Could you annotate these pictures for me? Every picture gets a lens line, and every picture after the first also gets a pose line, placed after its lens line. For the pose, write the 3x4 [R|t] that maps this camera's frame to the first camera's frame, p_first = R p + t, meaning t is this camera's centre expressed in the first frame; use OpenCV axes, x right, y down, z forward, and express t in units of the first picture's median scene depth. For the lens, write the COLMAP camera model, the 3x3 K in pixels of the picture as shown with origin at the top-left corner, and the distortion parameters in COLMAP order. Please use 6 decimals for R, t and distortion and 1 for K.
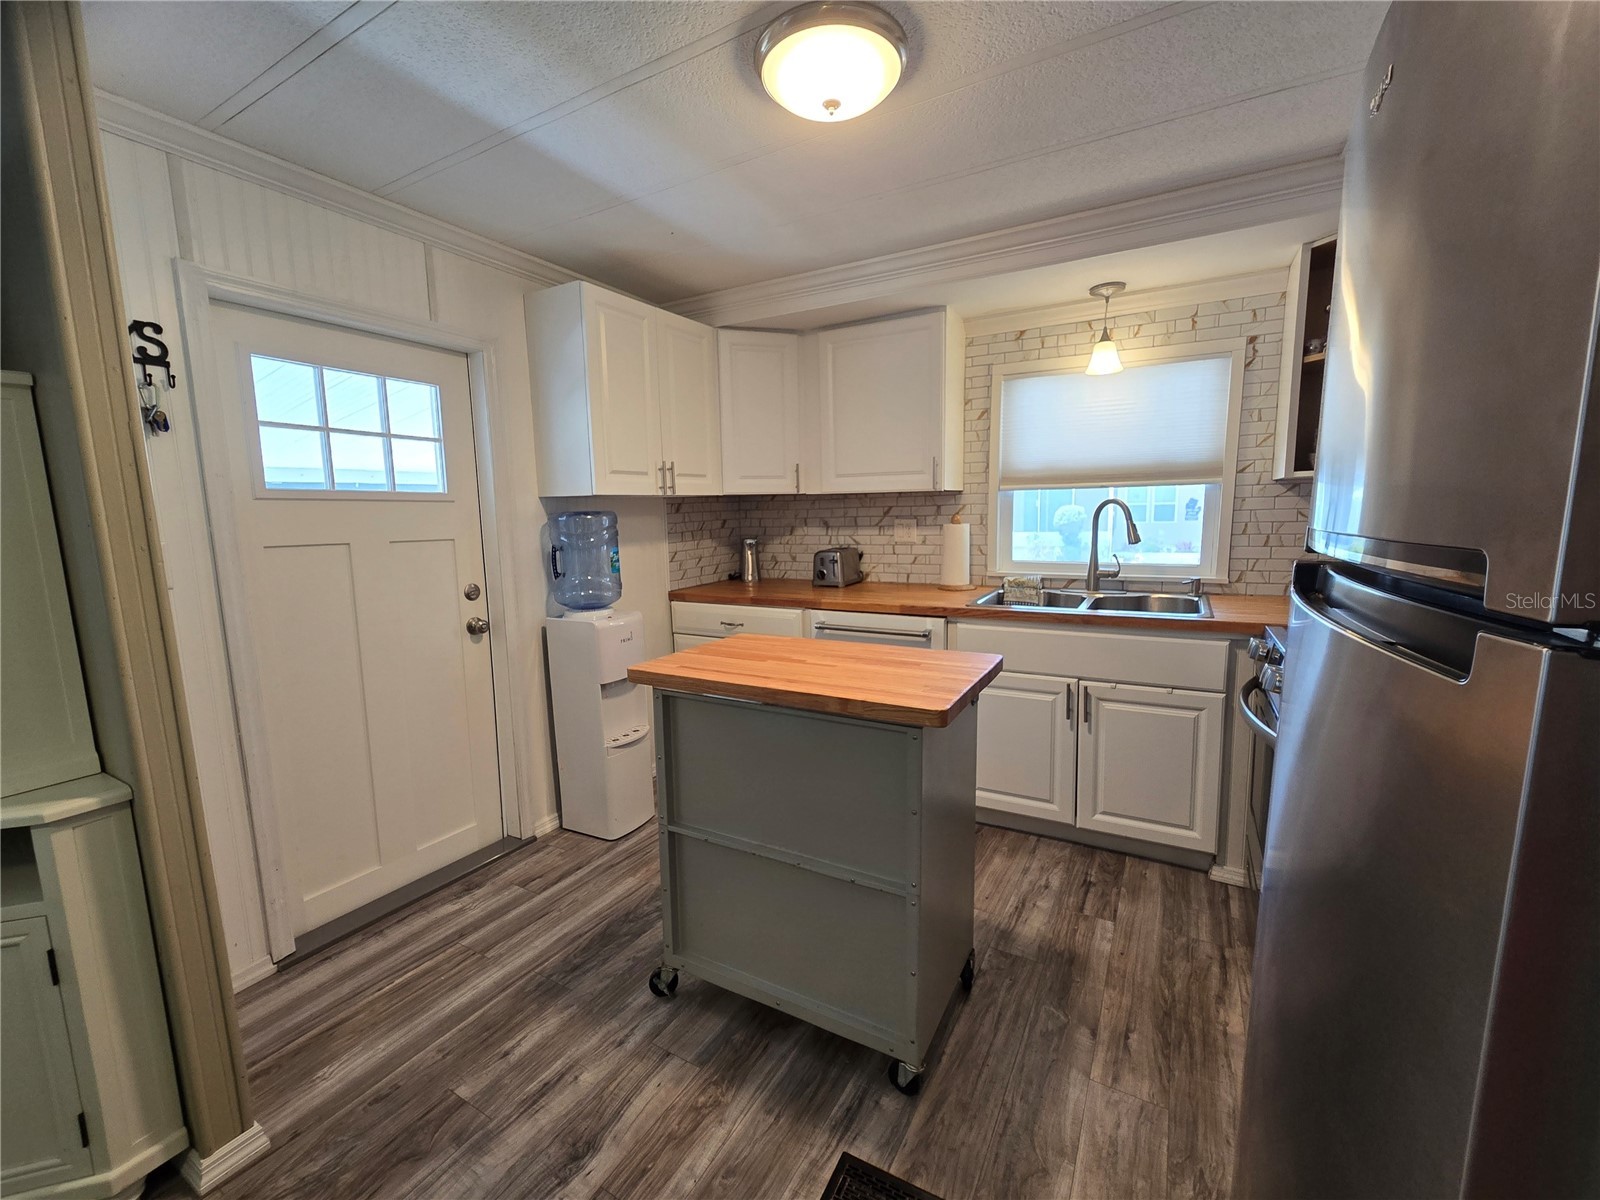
lens RADIAL K [[650.4, 0, 804.5], [0, 650.4, 600.0], [0, 0, 1]] dist [0.000369, -0.000104]
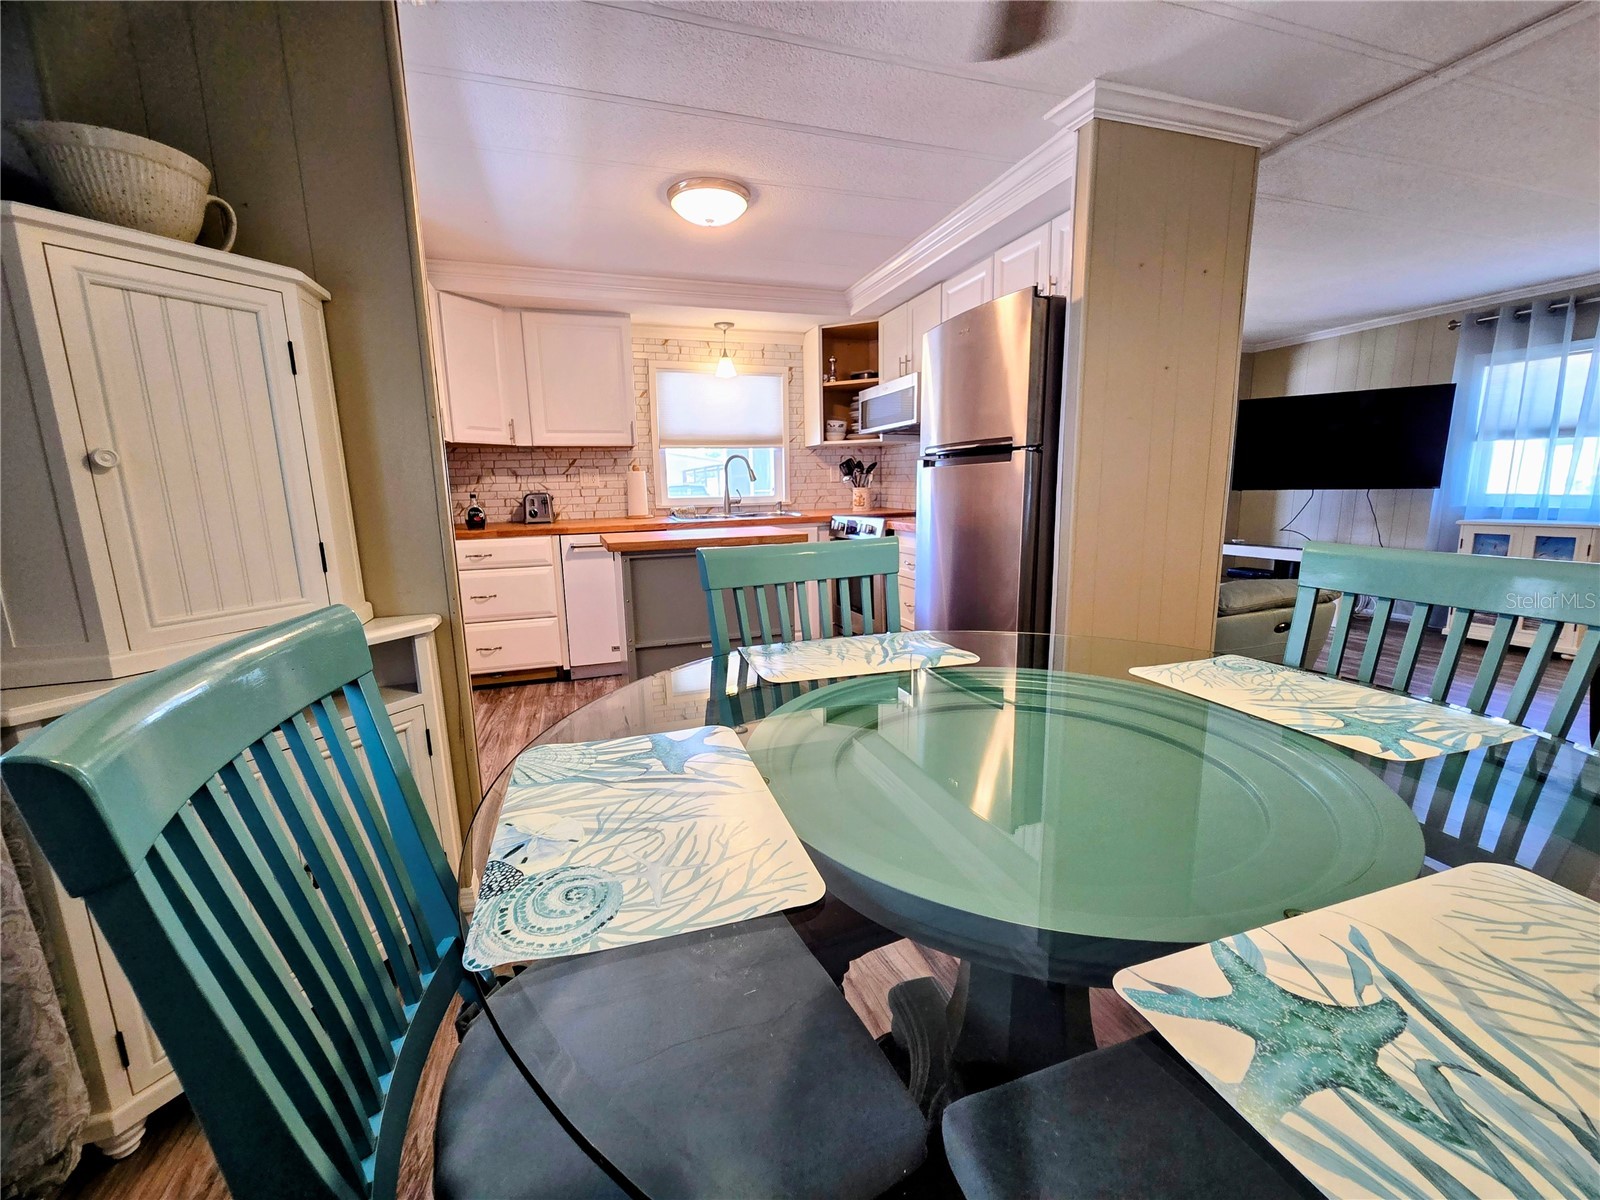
lens RADIAL K [[650.4, 0, 804.5], [0, 650.4, 600.0], [0, 0, 1]] dist [0.000369, -0.000104]
pose [[0.676529, -0.127264, 0.725336, -0.572357], [0.108552, 0.991429, 0.072704, 0.095055], [-0.728371, 0.029550, 0.684545, -0.212852]]
